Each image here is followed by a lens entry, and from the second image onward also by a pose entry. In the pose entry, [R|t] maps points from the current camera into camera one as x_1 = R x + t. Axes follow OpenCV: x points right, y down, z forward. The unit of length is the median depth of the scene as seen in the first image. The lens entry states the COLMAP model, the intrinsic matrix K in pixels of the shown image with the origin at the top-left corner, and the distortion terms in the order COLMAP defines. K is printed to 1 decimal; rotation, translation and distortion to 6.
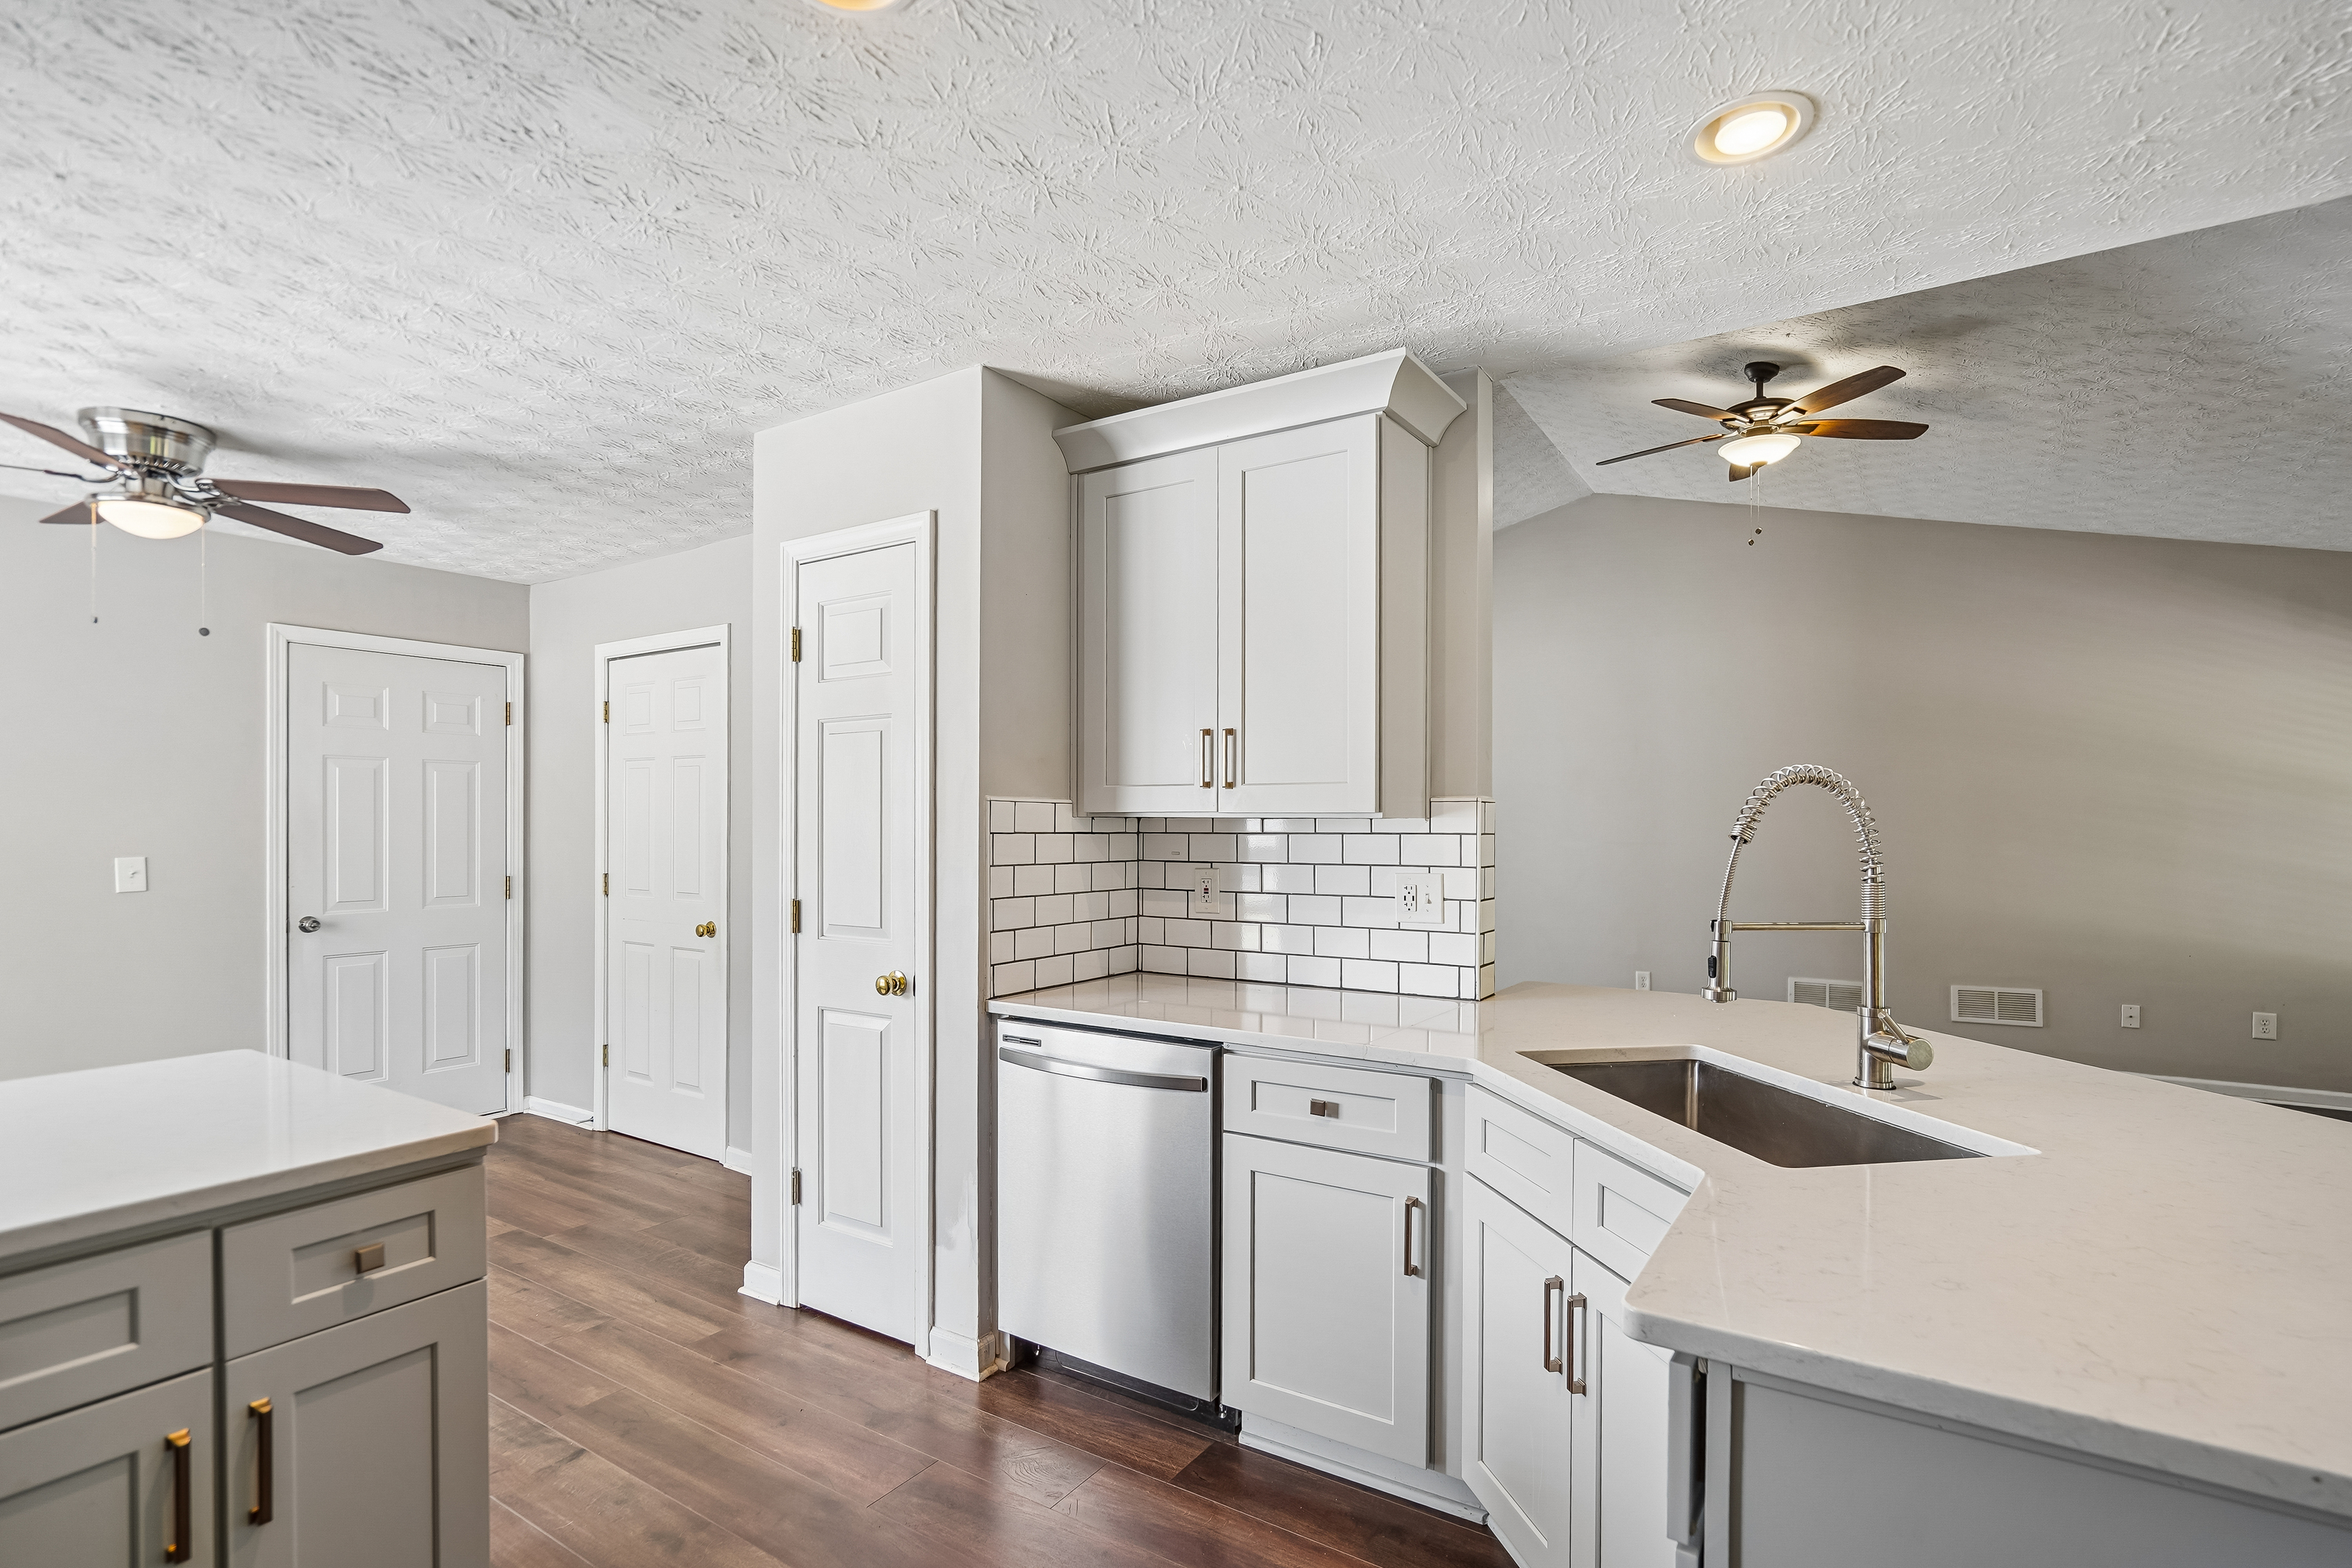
lens RADIAL K [[1106.8, 0, 1180.7], [0, 1106.8, 827.7], [0, 0, 1]] dist [-0.001838, 0.001549]
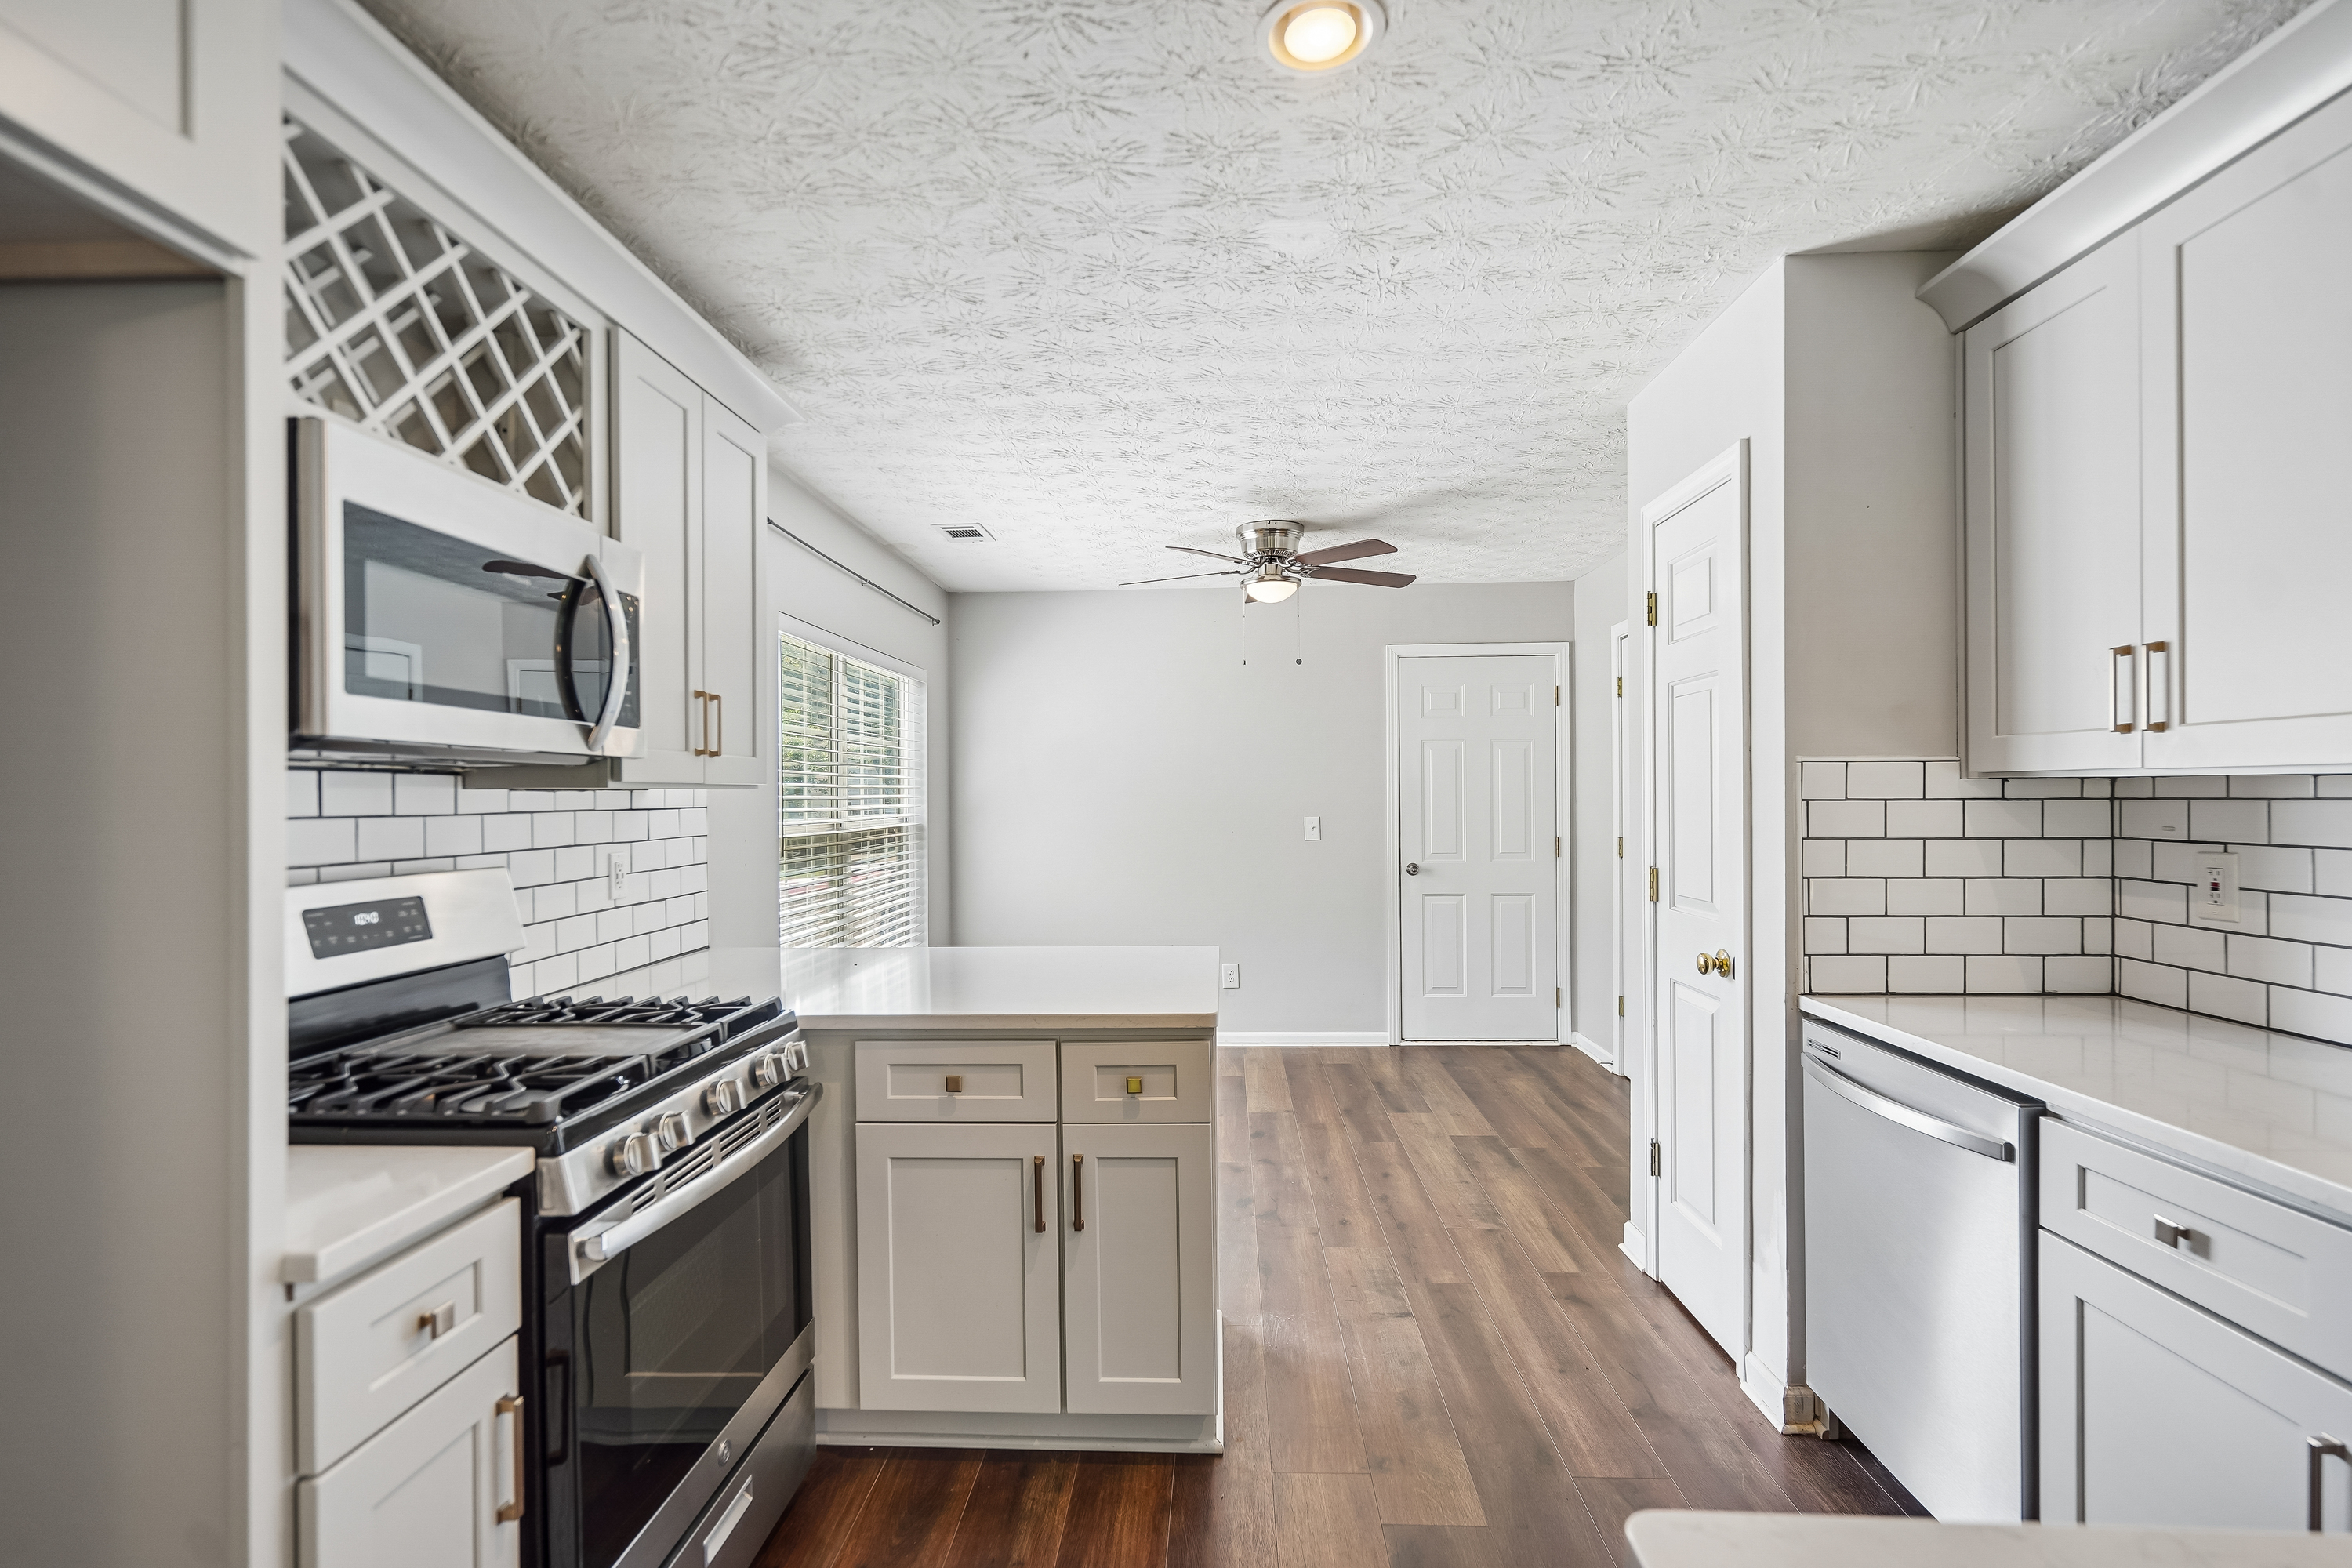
lens RADIAL K [[1083.7, 0, 1177.6], [0, 1083.7, 799.3], [0, 0, 1]] dist [-0.004280, -0.000126]
pose [[0.509248, -0.002351, -0.860617, 0.259657], [0.006950, 0.999975, 0.001381, -0.000061], [0.860592, -0.006685, 0.509251, 0.140455]]
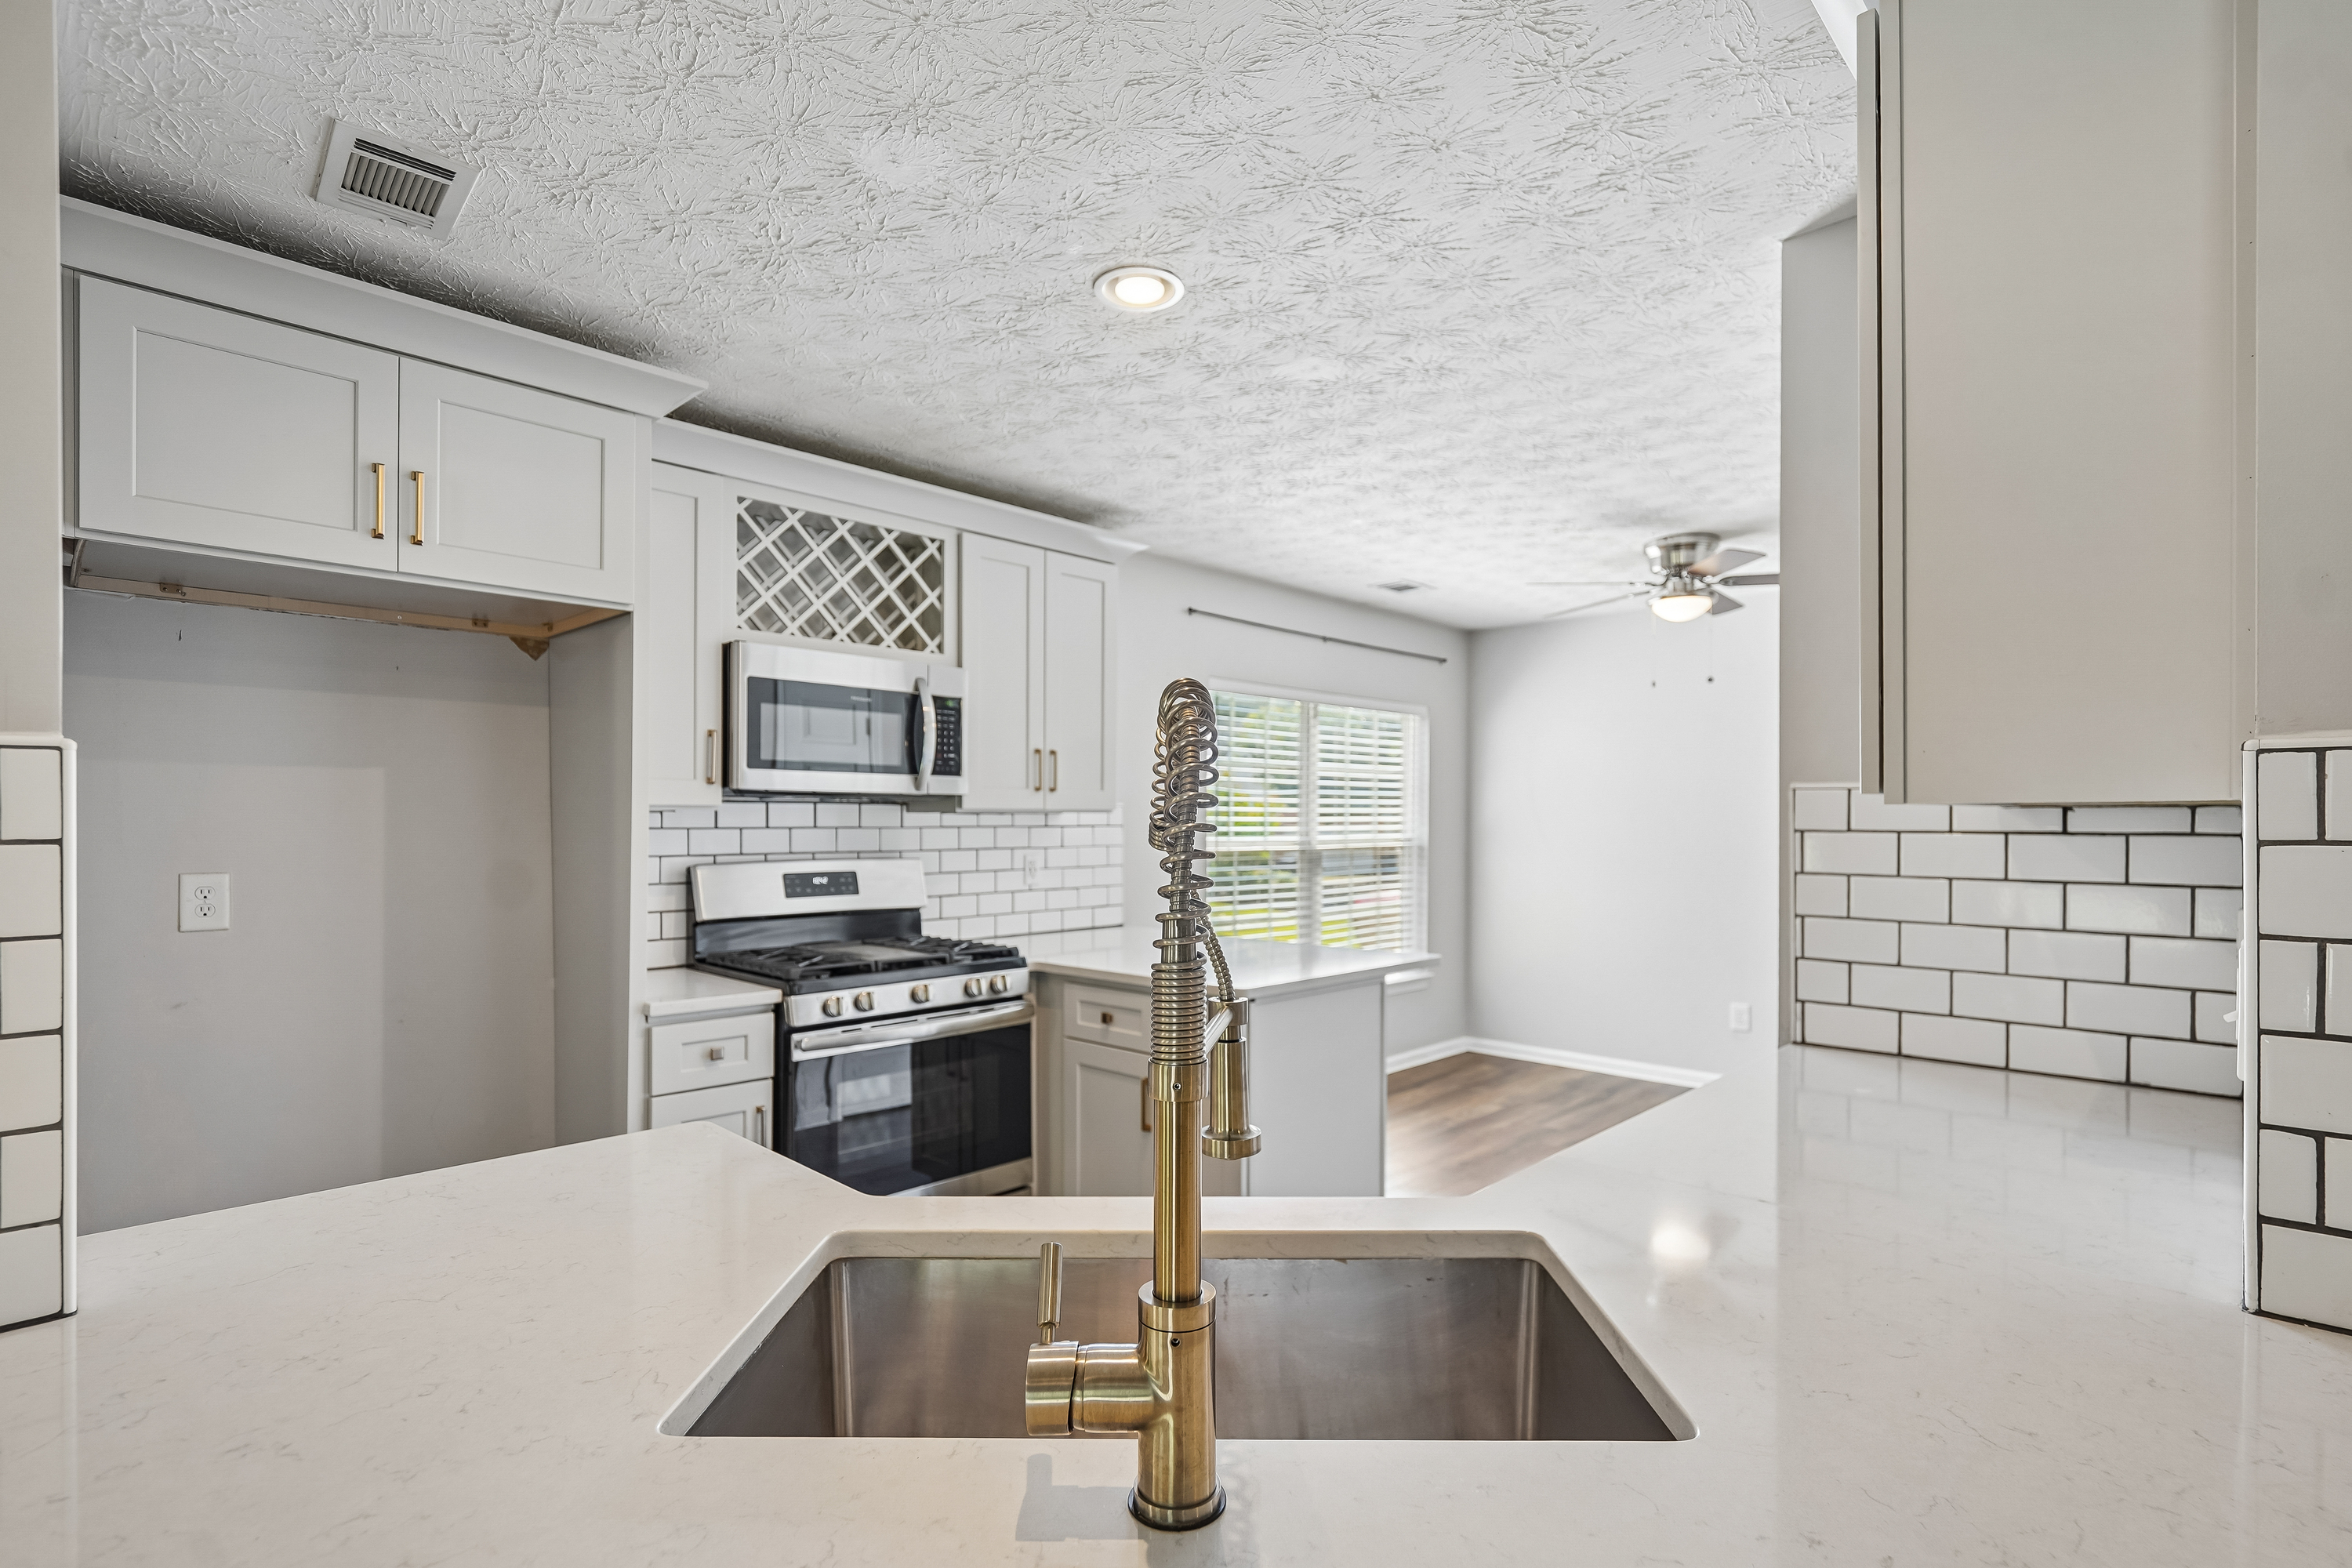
lens RADIAL K [[1112.2, 0, 1195.6], [0, 1112.2, 822.3], [0, 0, 1]] dist [-0.010683, 0.000250]
pose [[-0.178493, -0.000207, -0.983941, 0.582319], [-0.003485, 0.999994, 0.000421, 0.000160], [0.983935, 0.003504, -0.178493, 0.626156]]
